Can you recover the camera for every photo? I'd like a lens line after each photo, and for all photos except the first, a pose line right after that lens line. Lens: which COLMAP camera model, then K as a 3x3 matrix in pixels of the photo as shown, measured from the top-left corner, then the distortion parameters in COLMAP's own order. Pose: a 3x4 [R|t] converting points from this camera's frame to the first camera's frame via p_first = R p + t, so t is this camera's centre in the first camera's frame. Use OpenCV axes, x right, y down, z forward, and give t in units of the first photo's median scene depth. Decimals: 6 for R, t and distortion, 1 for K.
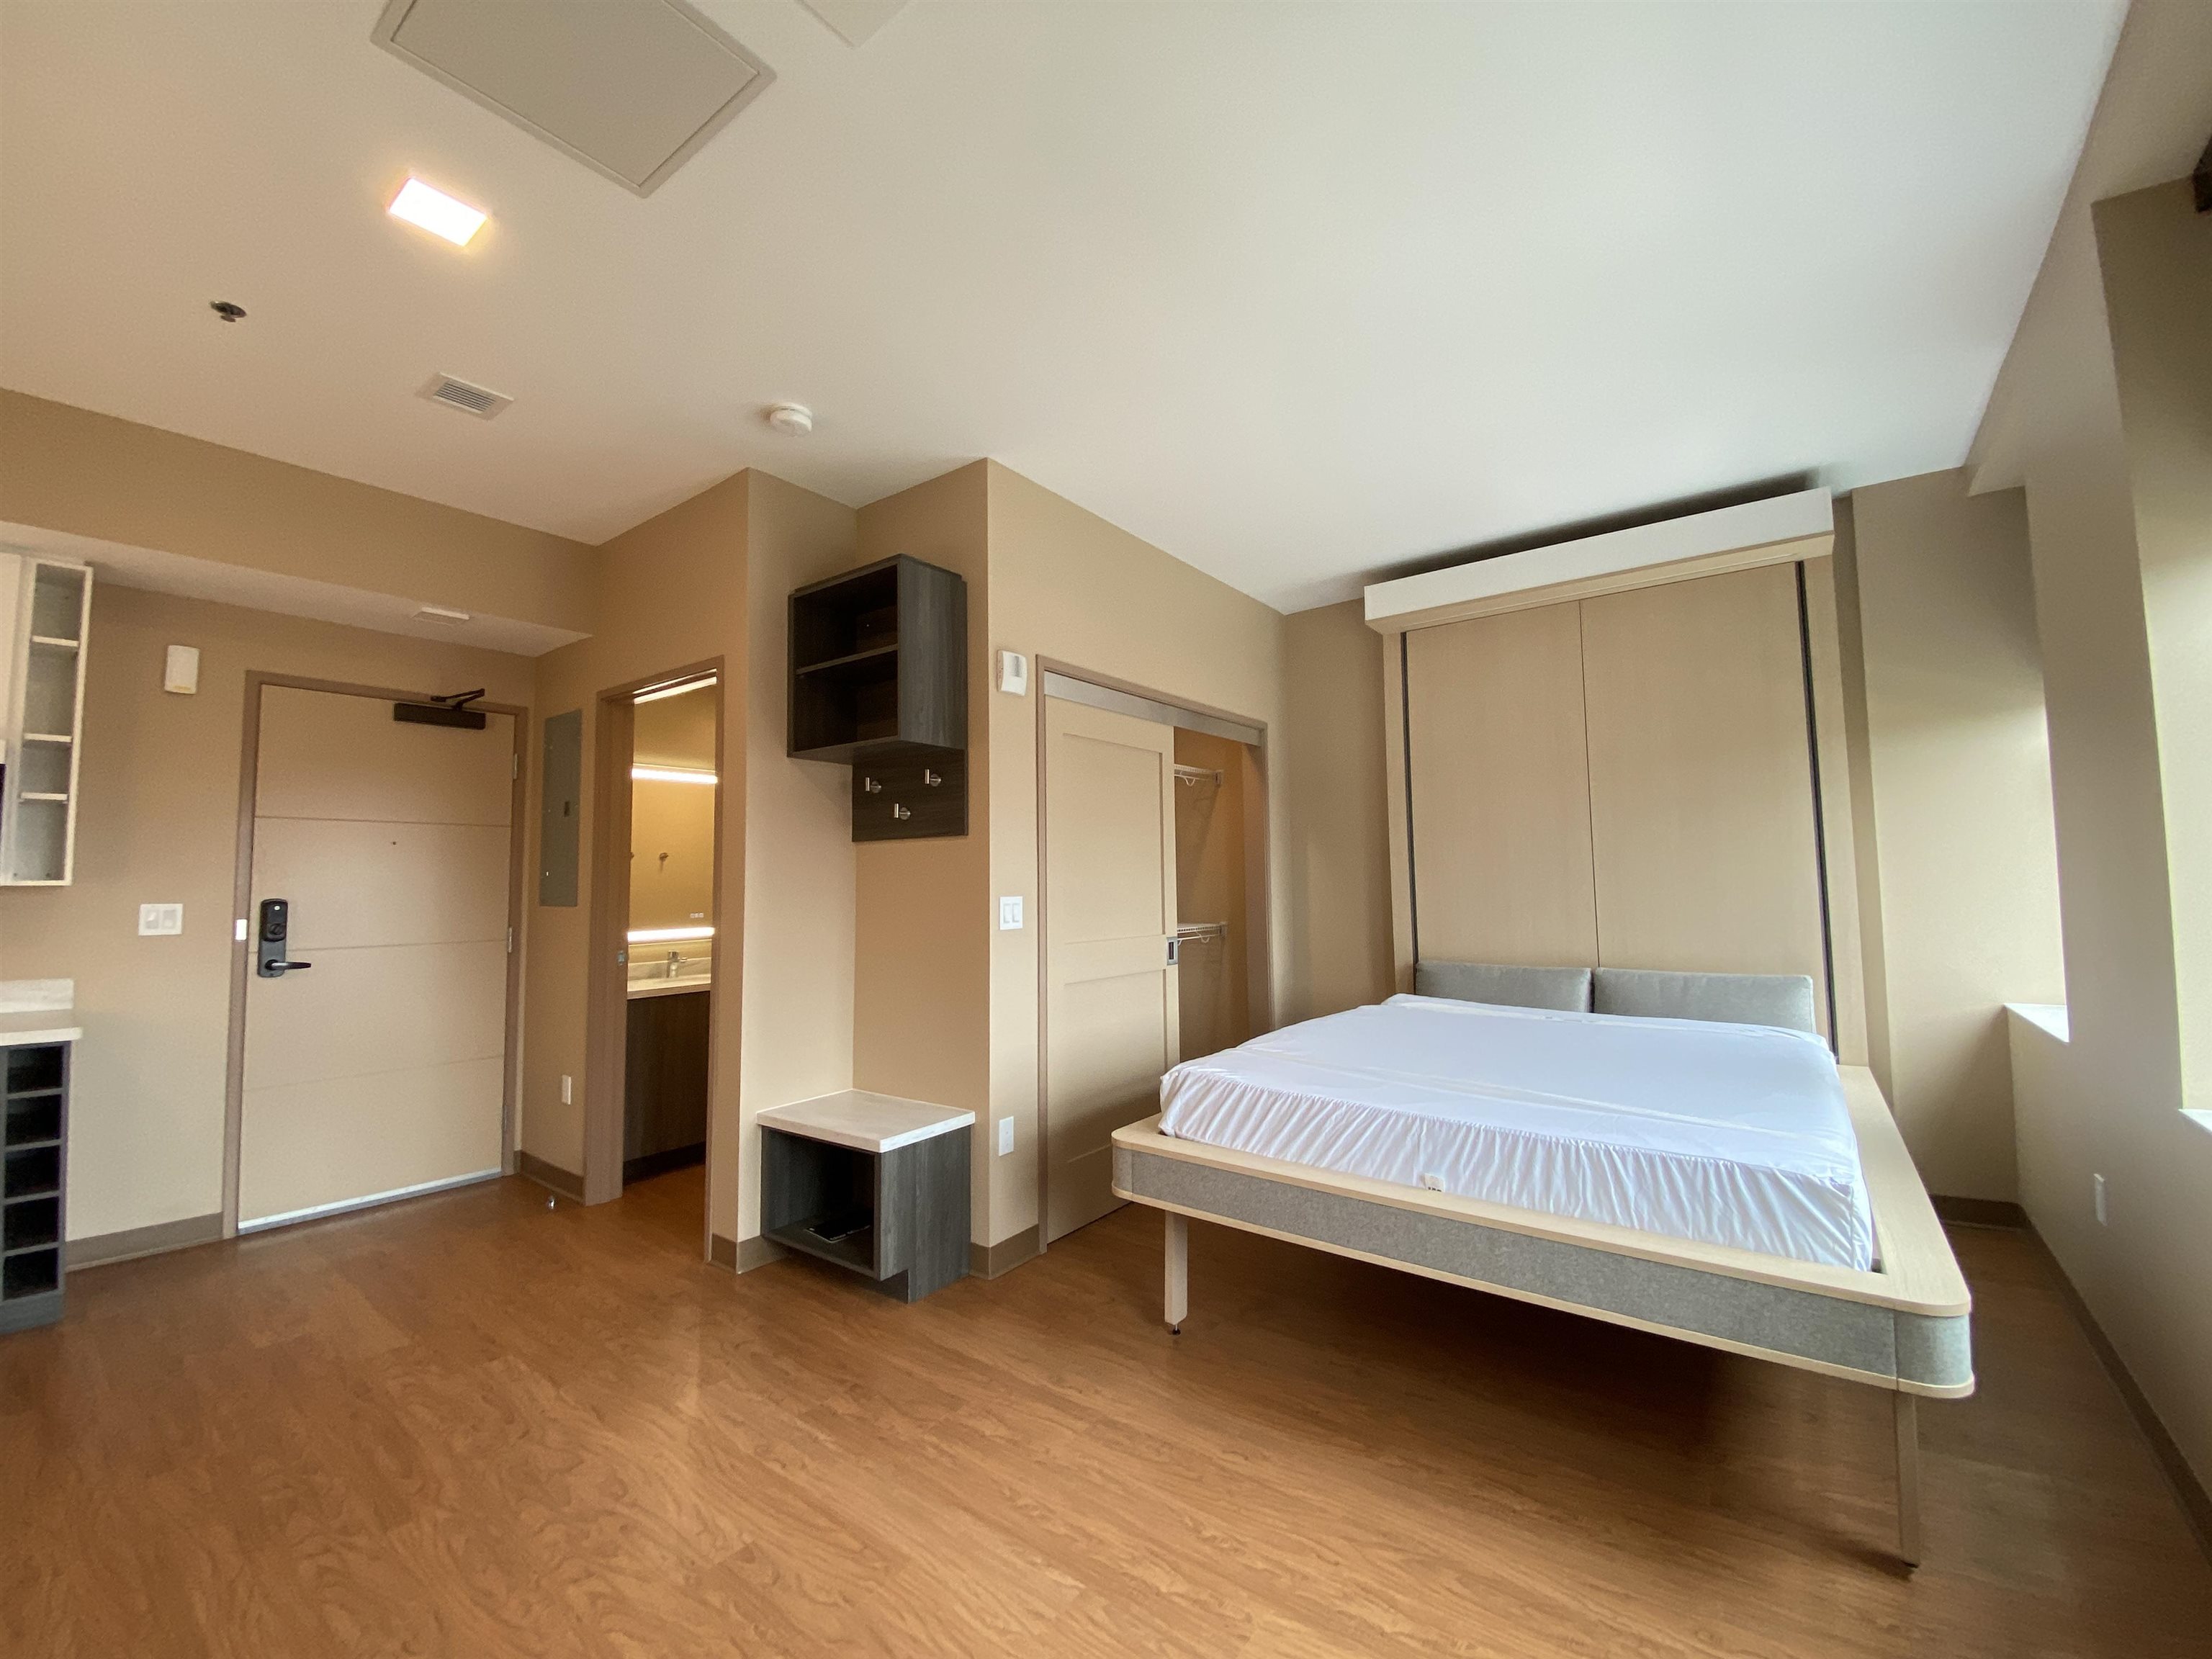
lens RADIAL K [[901.8, 0, 1096.0], [0, 901.8, 822.0], [0, 0, 1]] dist [0.016307, -0.018359]
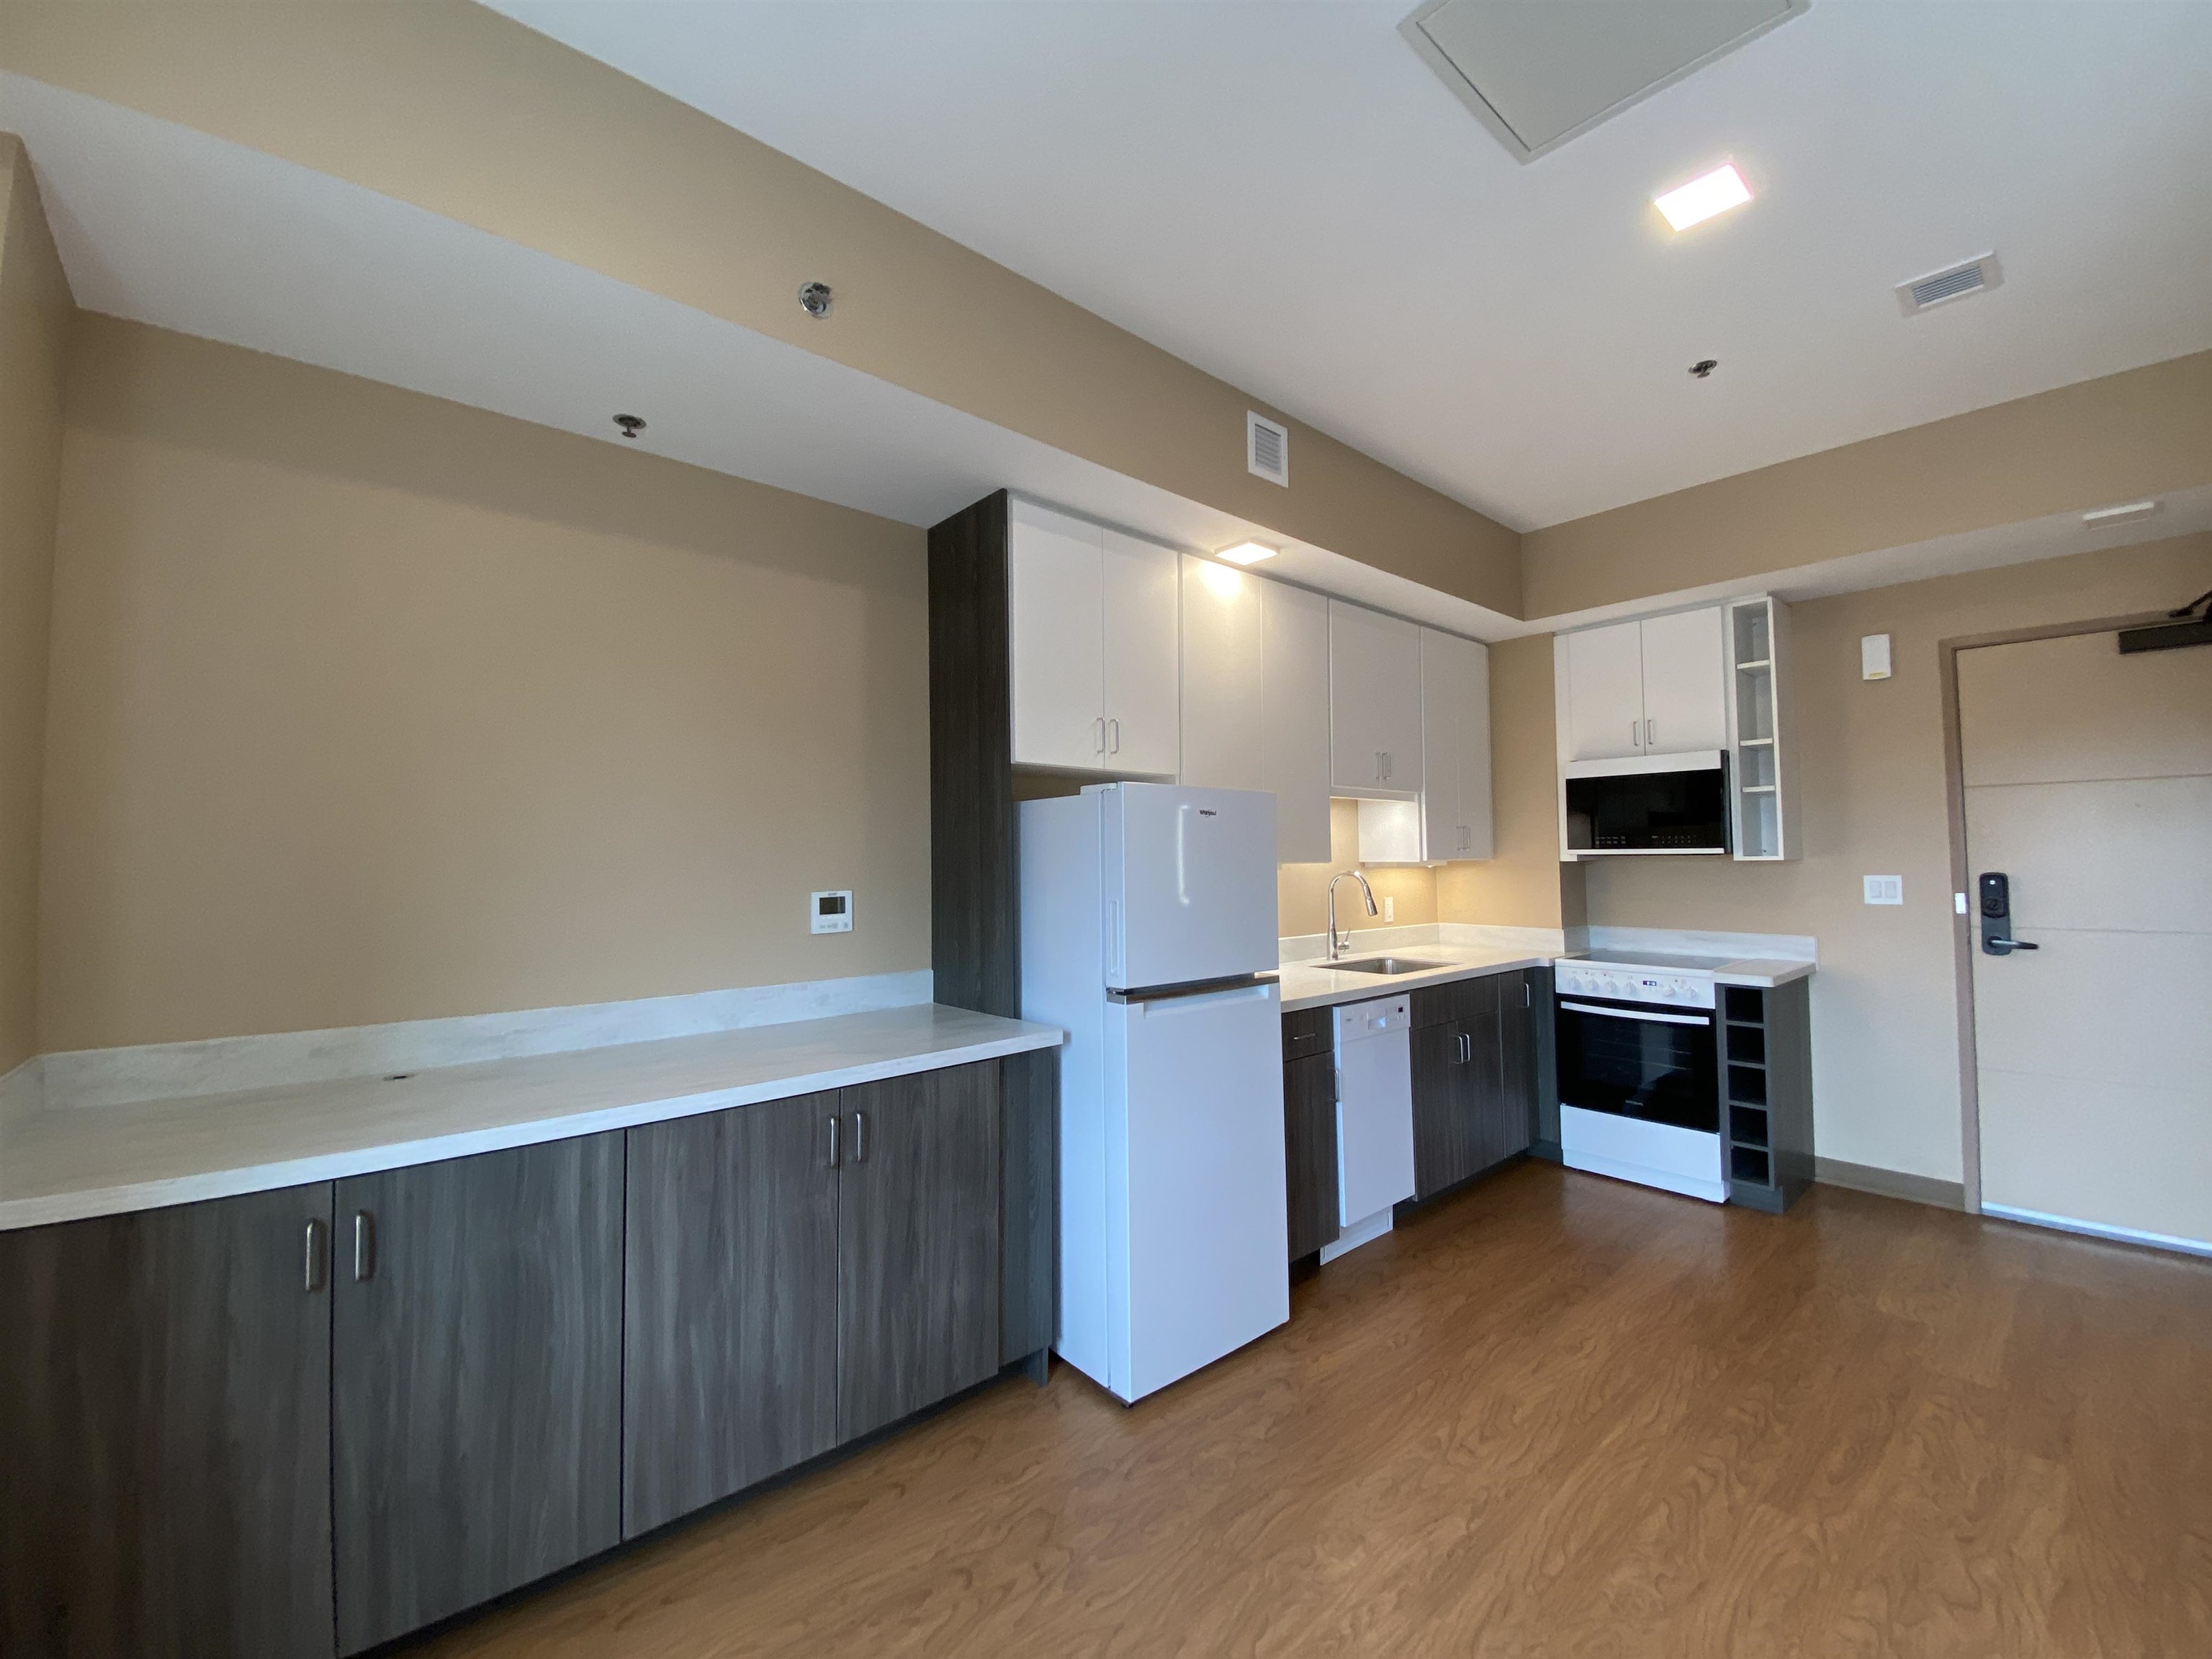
lens RADIAL K [[901.8, 0, 1096.0], [0, 901.8, 822.0], [0, 0, 1]] dist [0.016307, -0.018359]
pose [[-0.206250, -0.028382, -0.978088, 0.222194], [0.077512, 0.995964, -0.045245, 0.002252], [0.975424, -0.085145, -0.203218, 0.298937]]
